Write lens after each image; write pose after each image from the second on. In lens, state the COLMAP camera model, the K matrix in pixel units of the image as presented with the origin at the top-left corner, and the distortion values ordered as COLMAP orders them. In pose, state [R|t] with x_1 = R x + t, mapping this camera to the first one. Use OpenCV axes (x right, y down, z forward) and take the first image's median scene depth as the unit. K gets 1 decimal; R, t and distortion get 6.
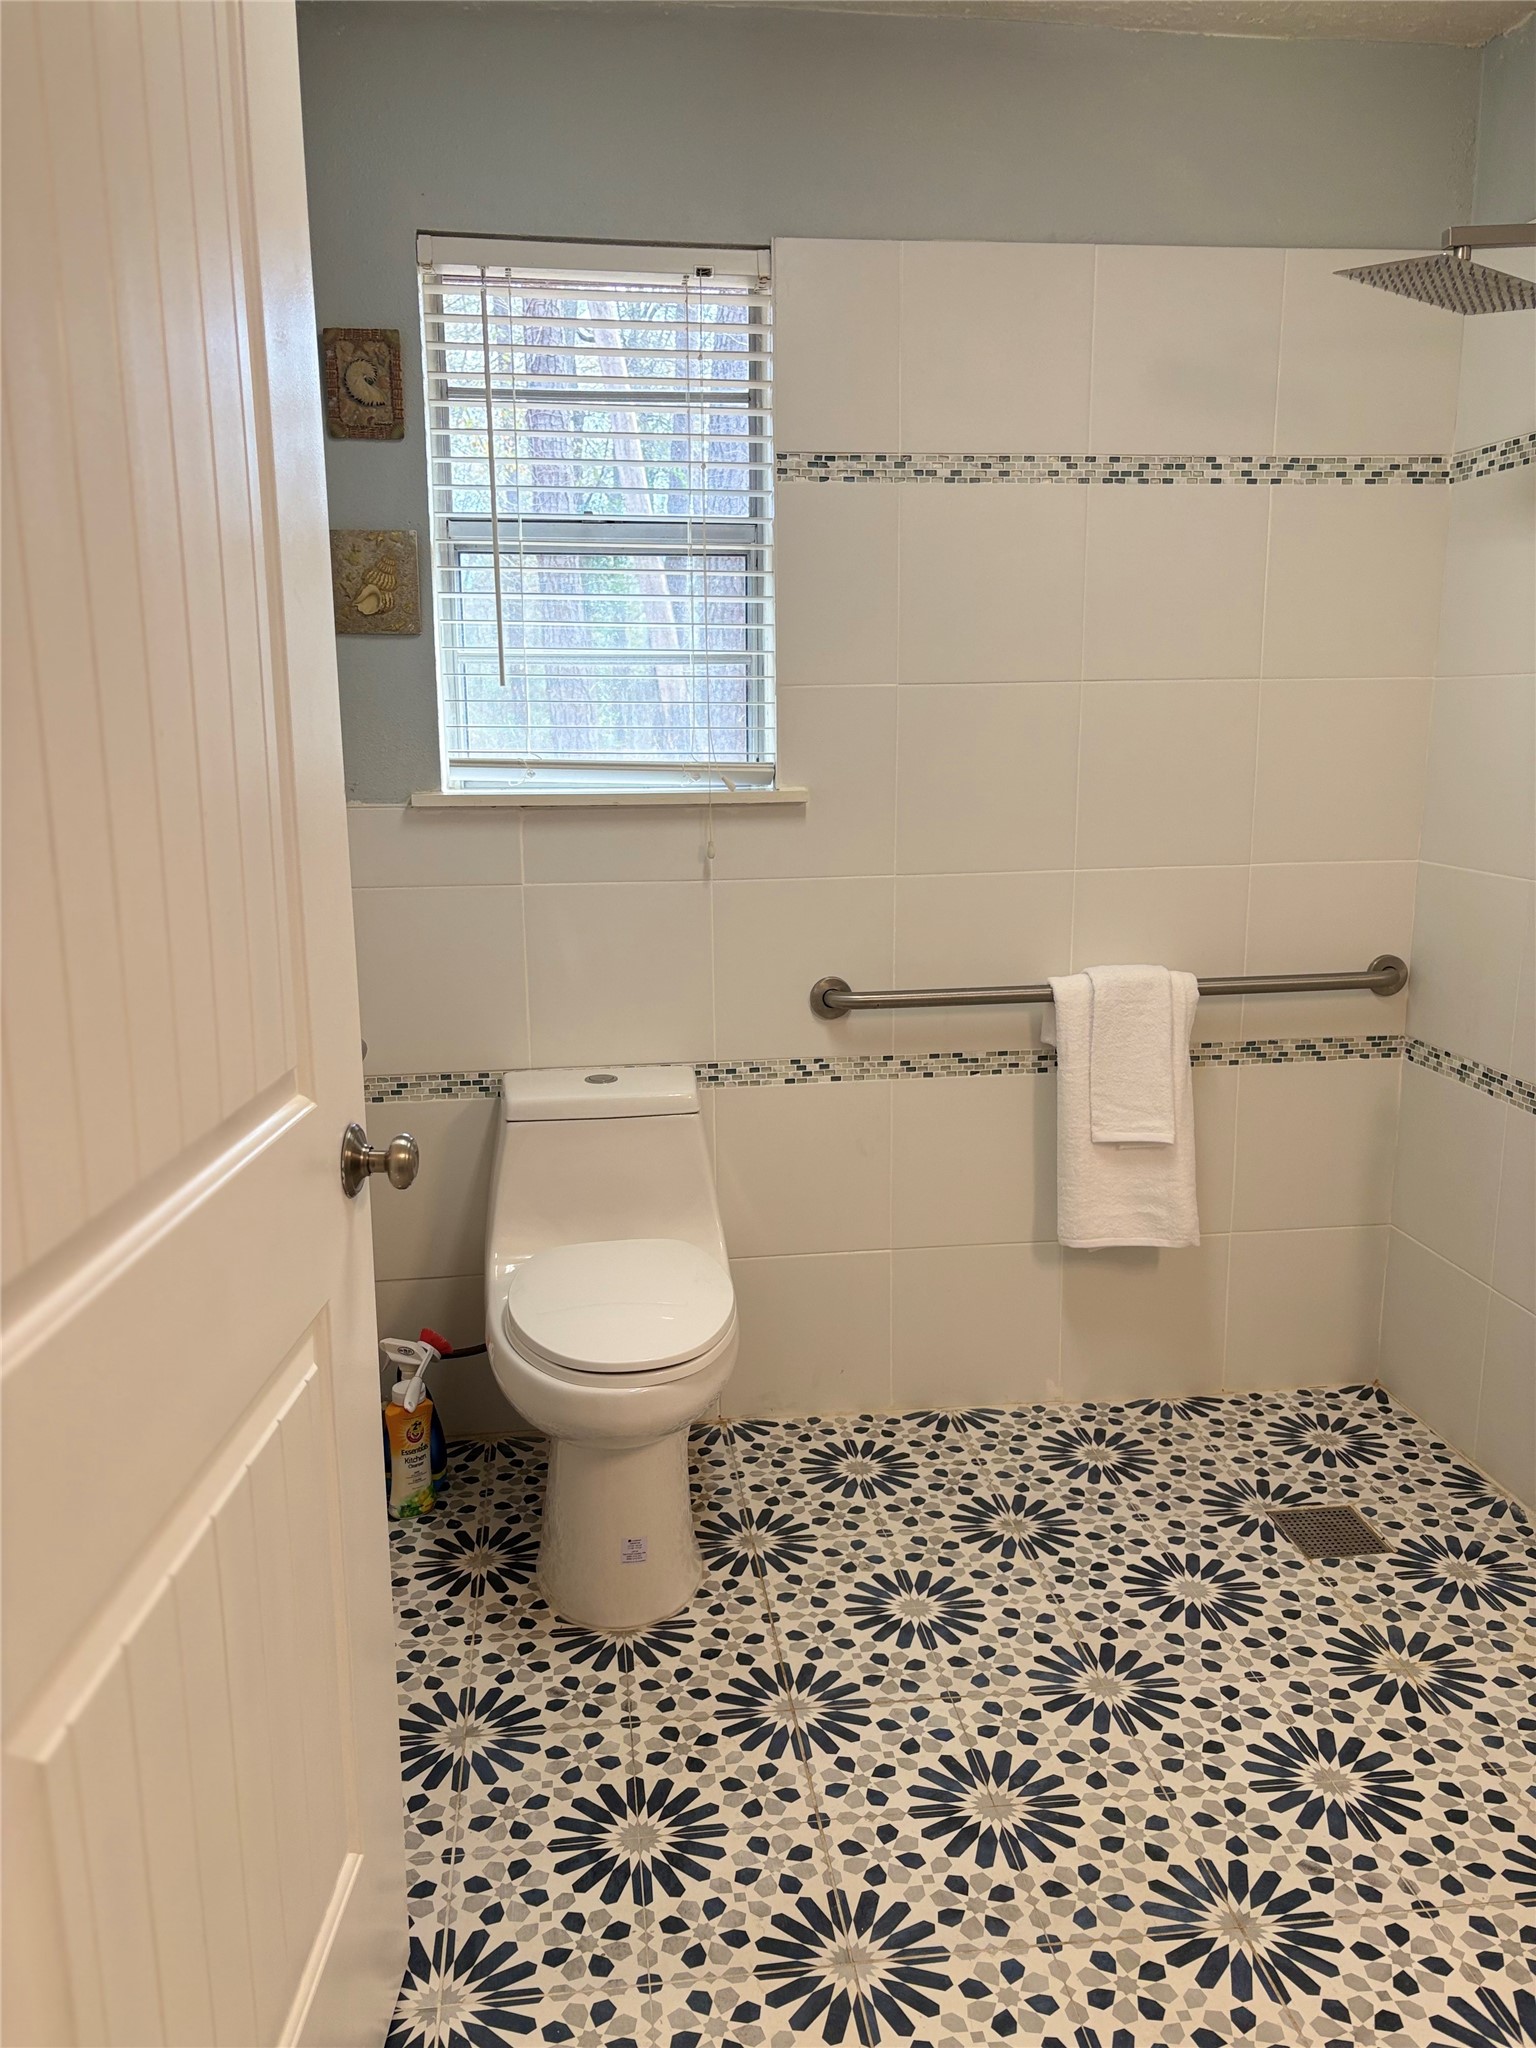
lens RADIAL K [[1532.5, 0, 768.0], [0, 1532.5, 1024.0], [0, 0, 1]] dist [-0.005627, -0.005591]
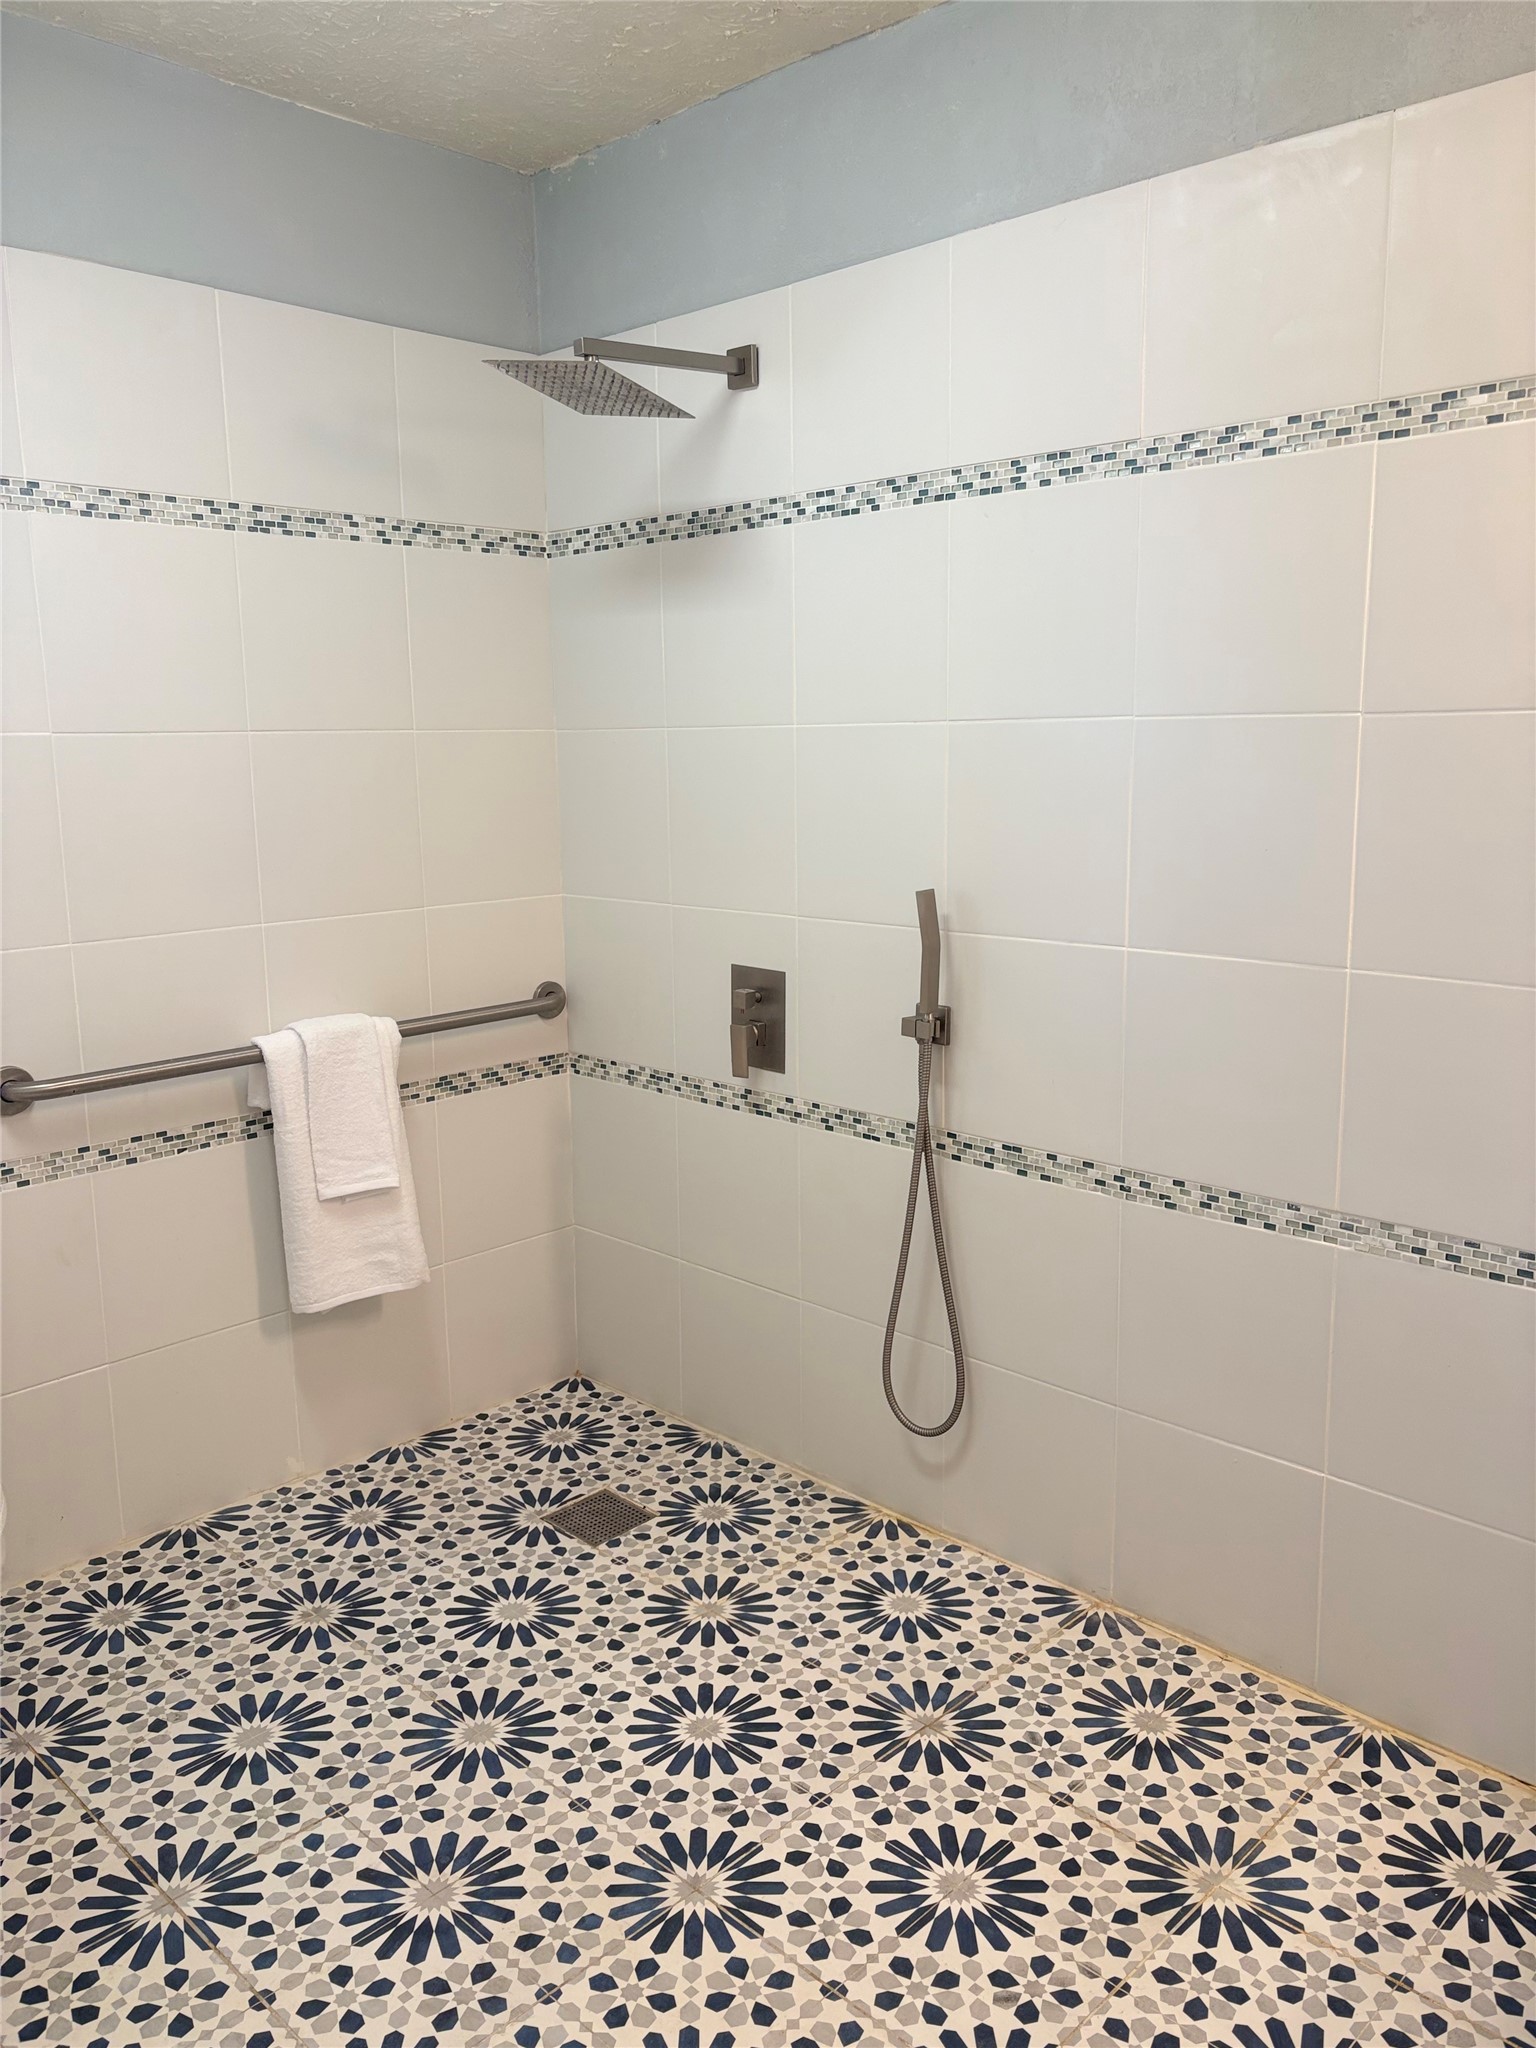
lens RADIAL K [[1527.3, 0, 774.6], [0, 1527.3, 997.0], [0, 0, 1]] dist [0.011337, -0.015831]
pose [[0.775883, -0.103323, 0.622358, -0.180712], [0.134133, 0.990960, -0.002705, -0.010941], [-0.616452, 0.085577, 0.782728, 0.056826]]
